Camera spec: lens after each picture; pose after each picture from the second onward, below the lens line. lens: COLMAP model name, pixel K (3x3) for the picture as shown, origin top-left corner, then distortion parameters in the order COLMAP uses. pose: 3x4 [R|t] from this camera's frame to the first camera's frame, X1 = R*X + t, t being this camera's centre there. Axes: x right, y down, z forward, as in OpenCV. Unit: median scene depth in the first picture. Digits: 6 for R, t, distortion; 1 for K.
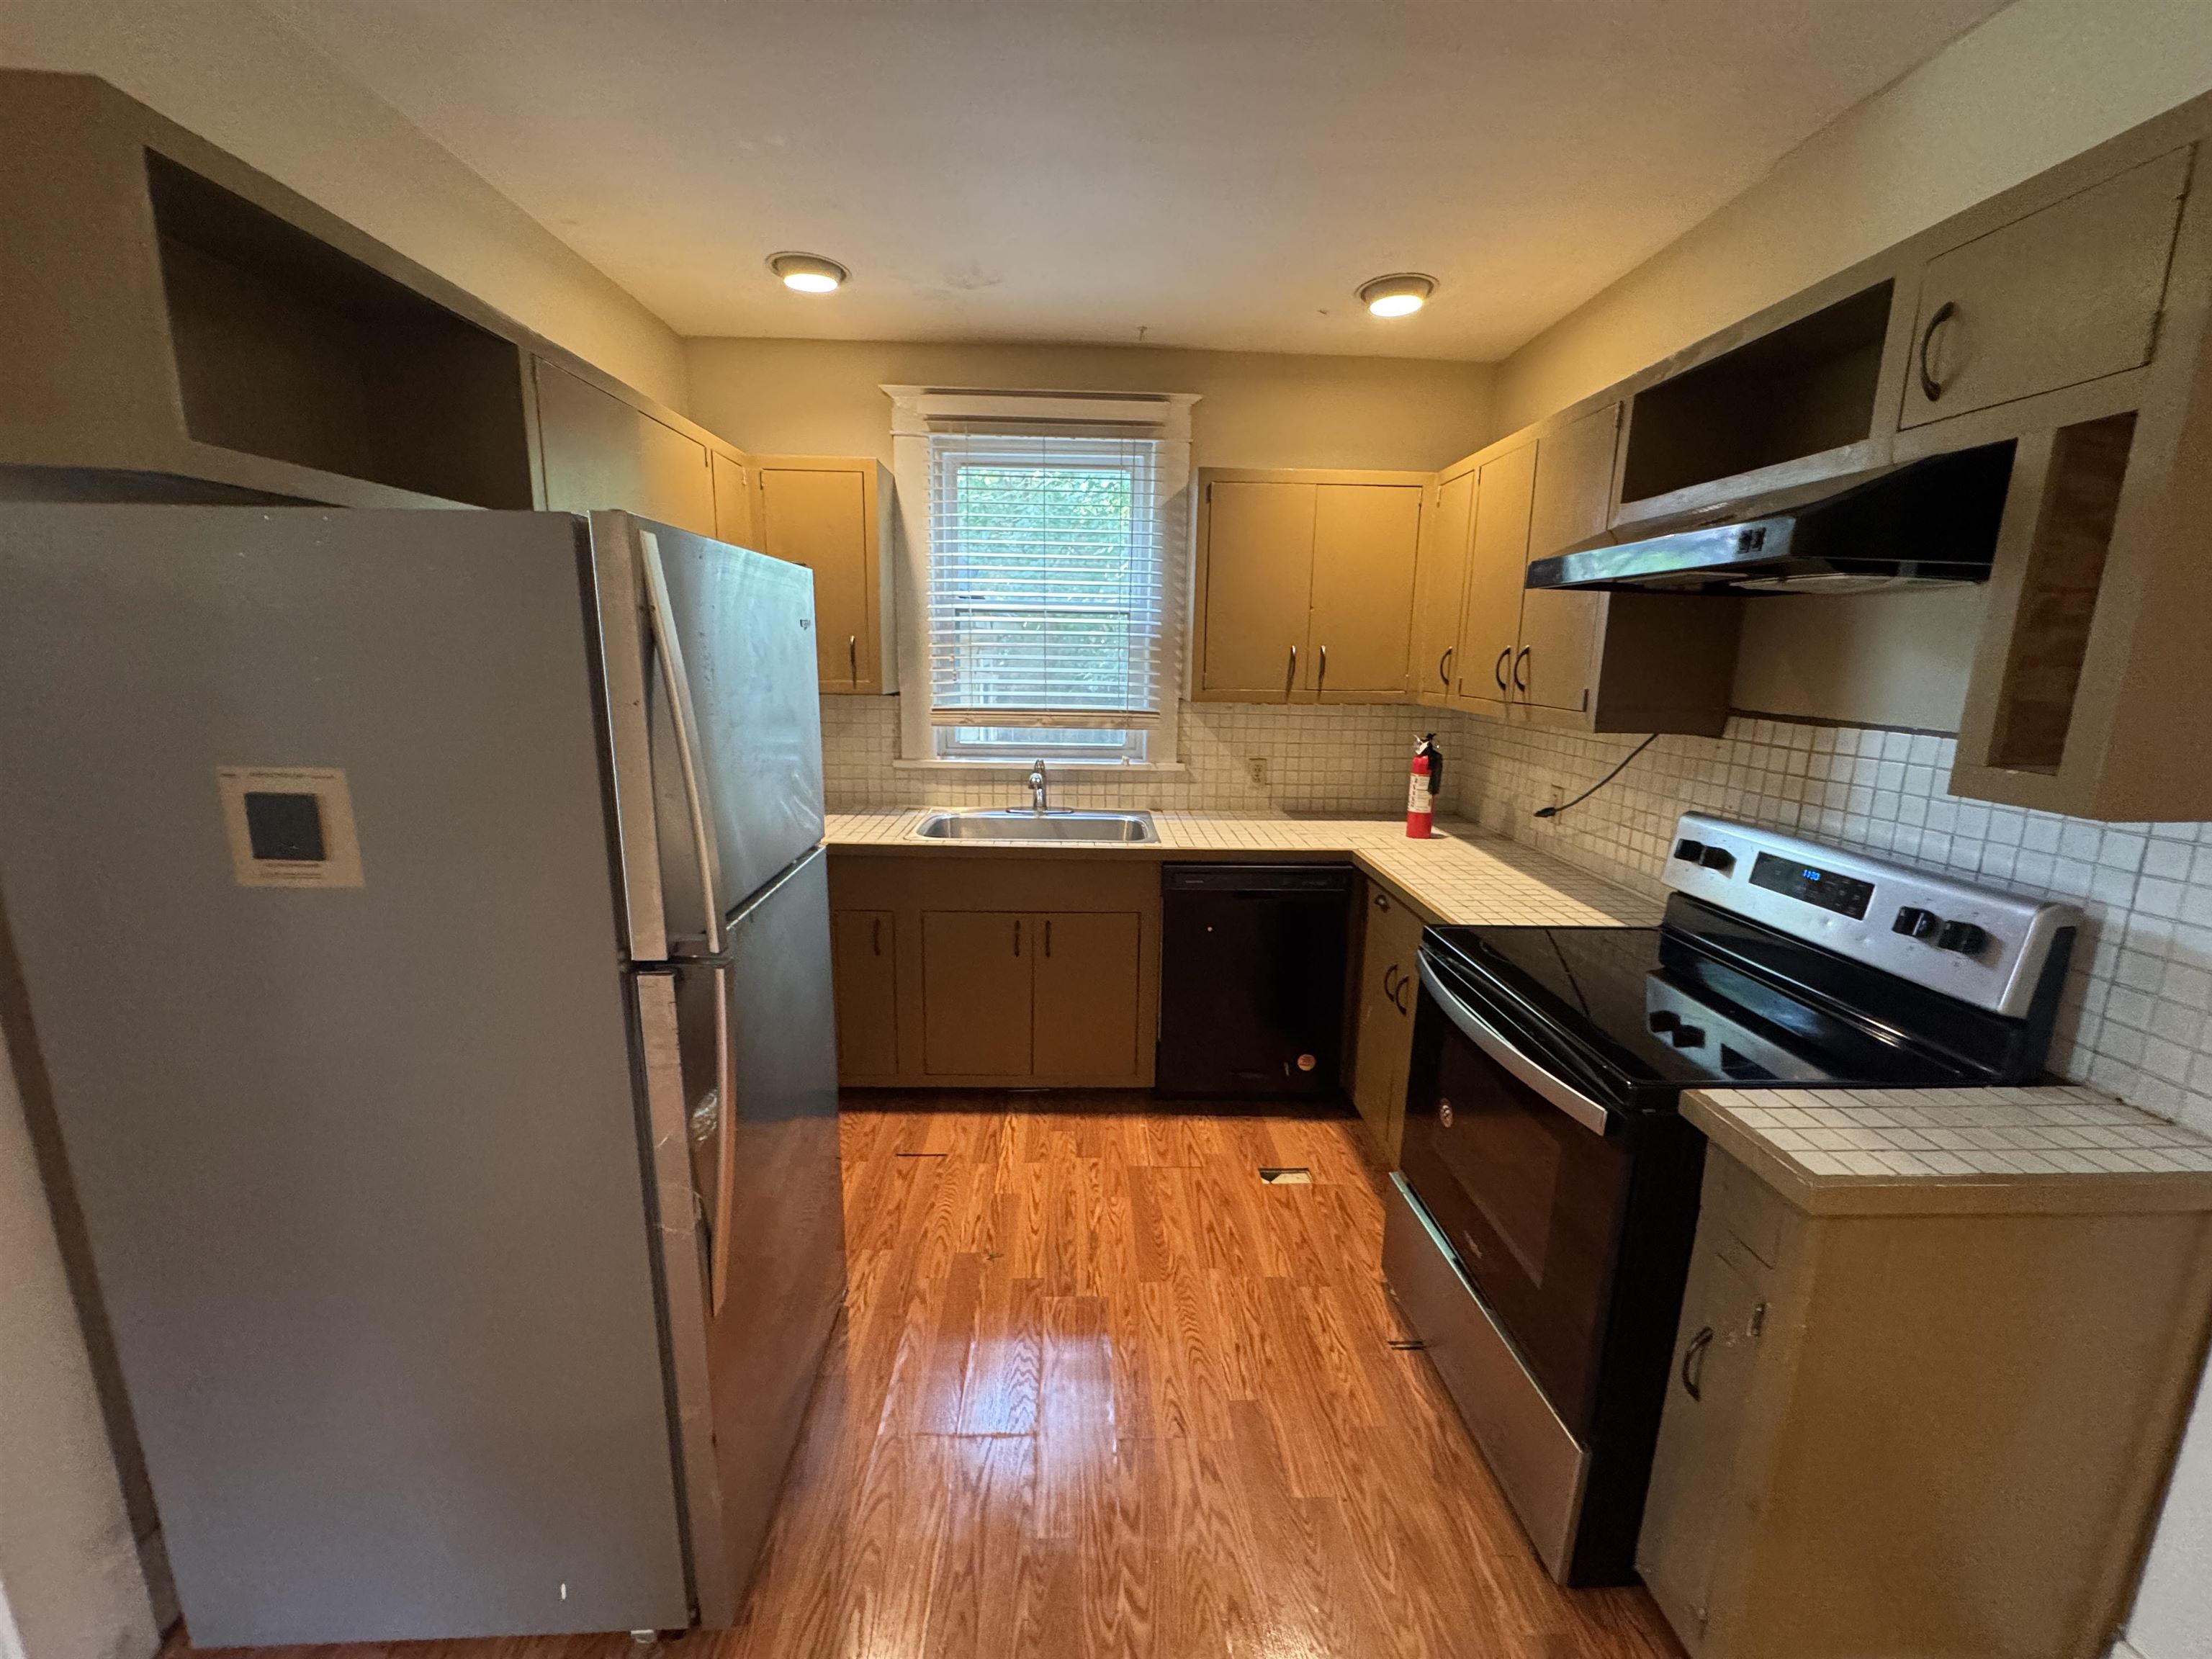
lens RADIAL K [[878.9, 0, 1106.1], [0, 878.9, 825.1], [0, 0, 1]] dist [-0.006065, -0.000107]
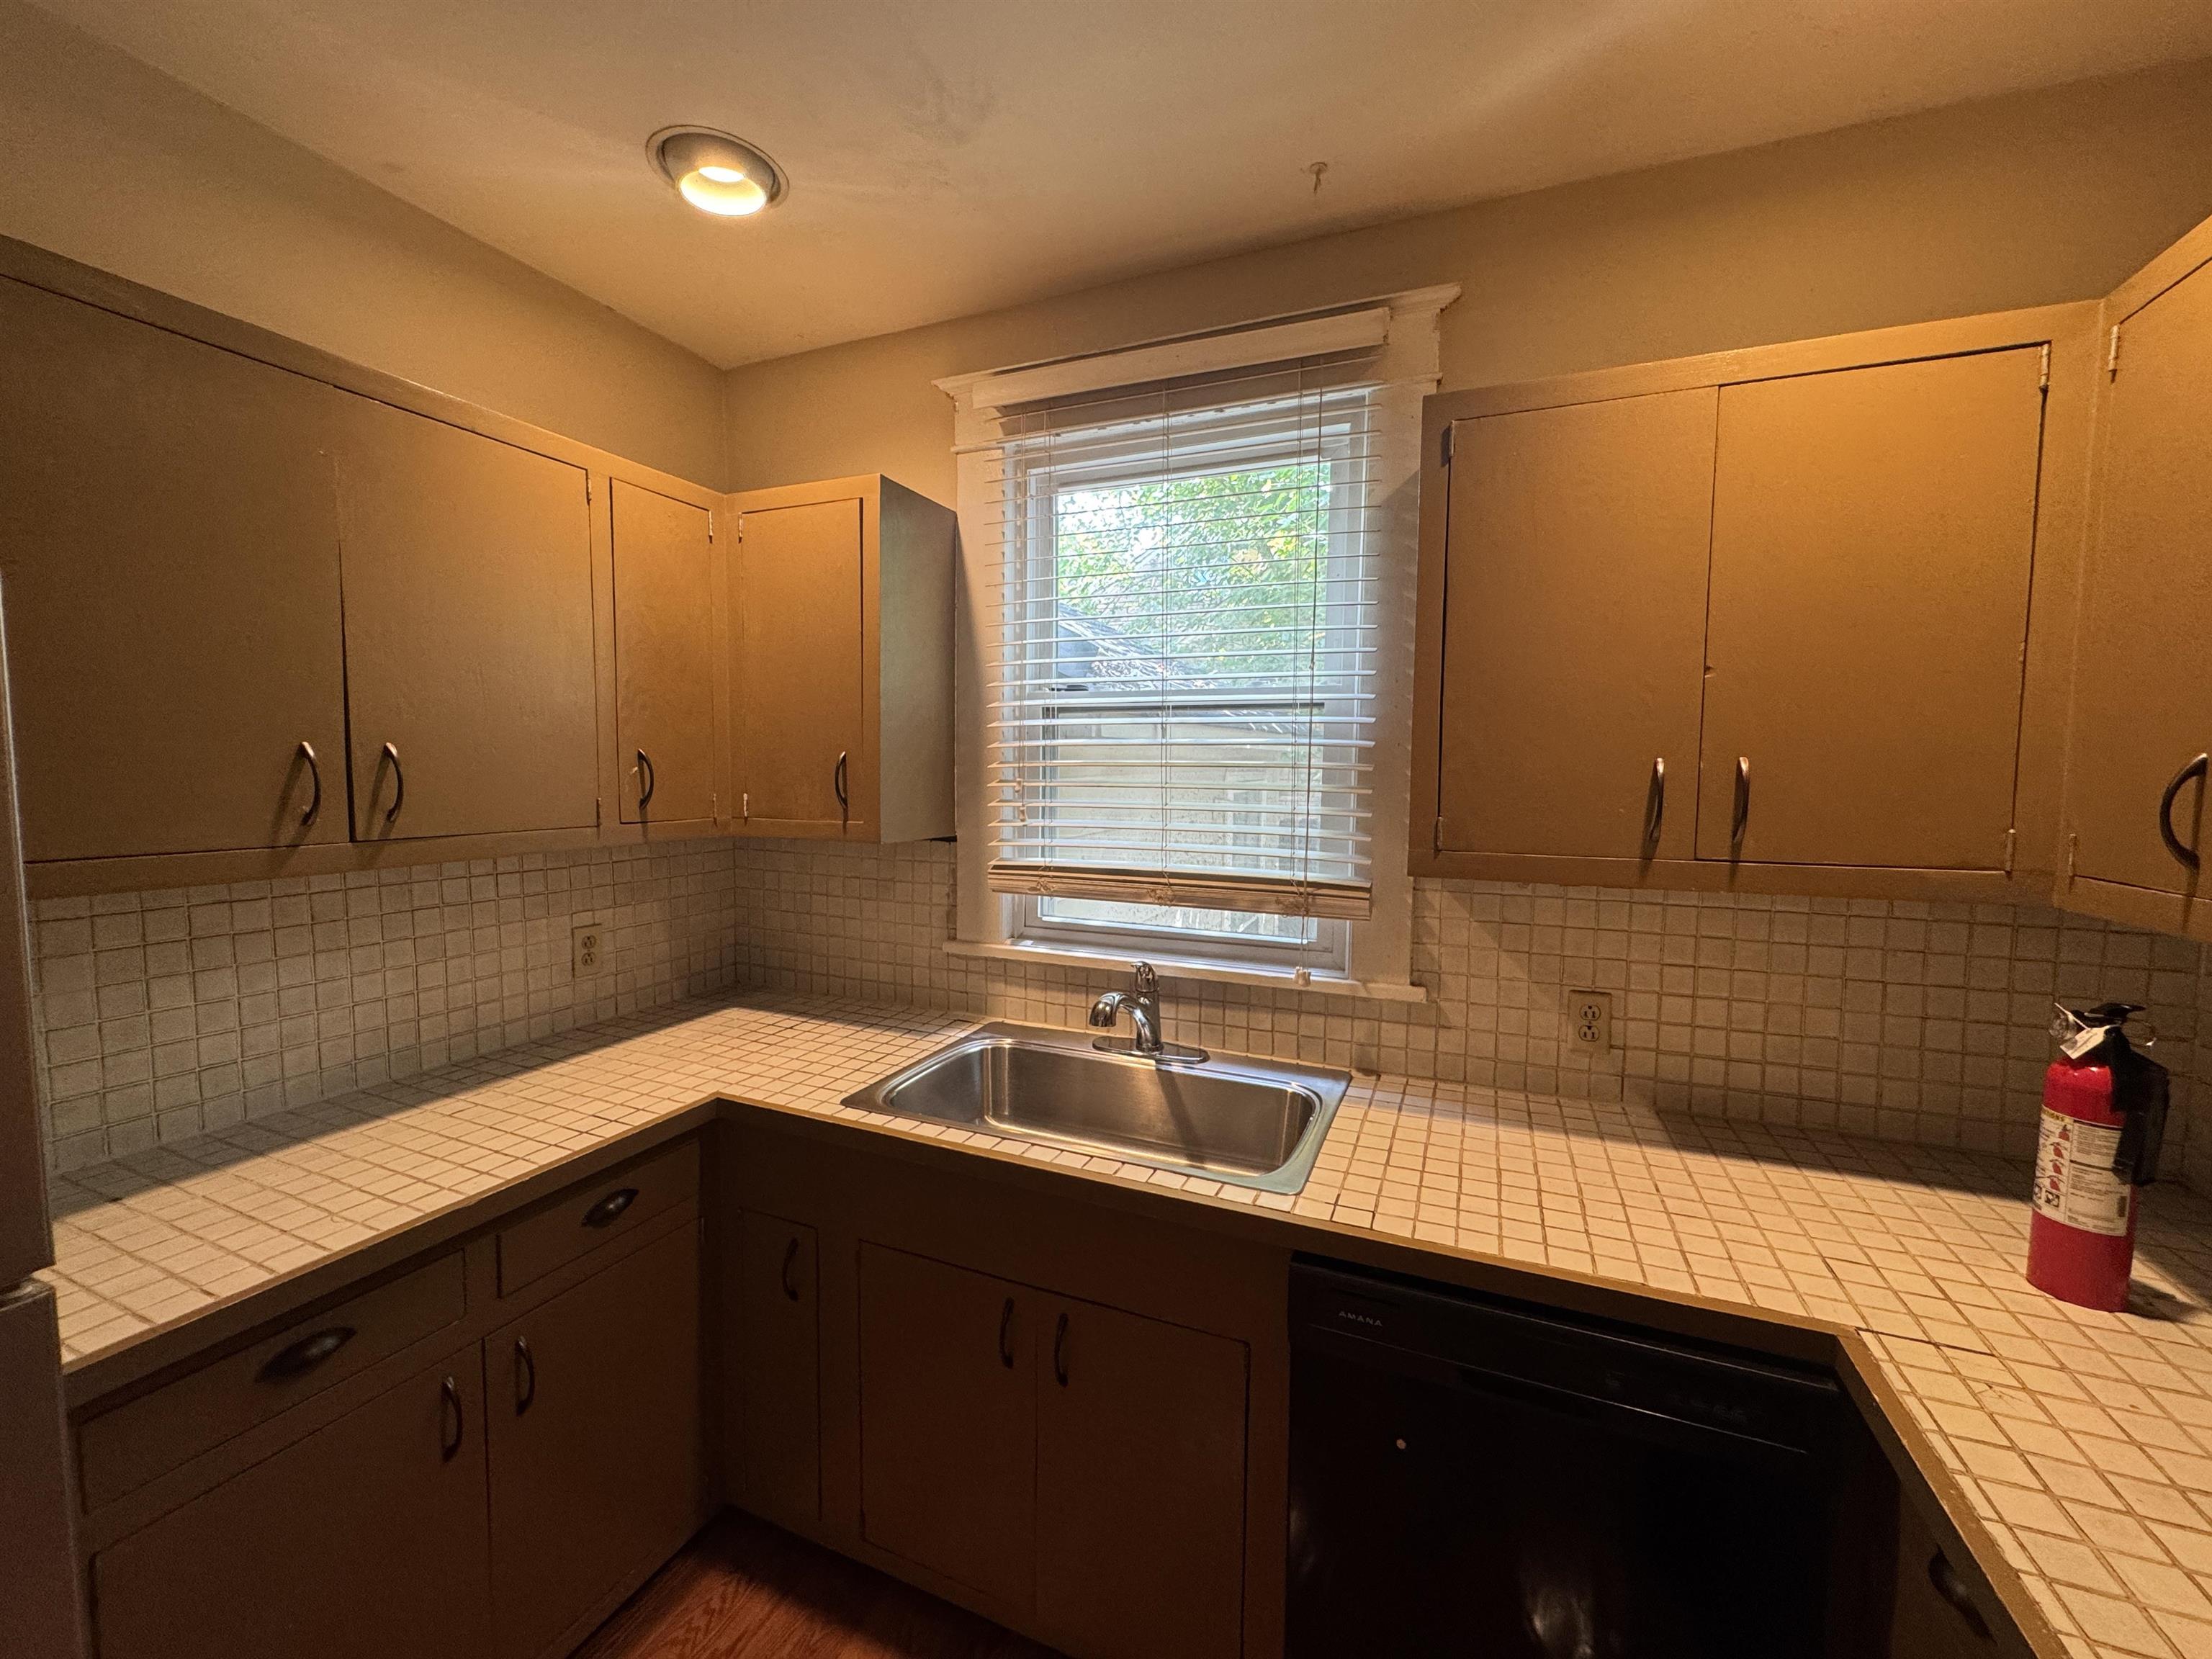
lens RADIAL K [[878.9, 0, 1110.8], [0, 878.9, 829.5], [0, 0, 1]] dist [-0.006065, -0.000107]
pose [[0.909645, 0.020849, -0.414862, 0.134082], [-0.074940, 0.990588, -0.114536, -0.090876], [0.408570, 0.135277, 0.902647, 0.462353]]
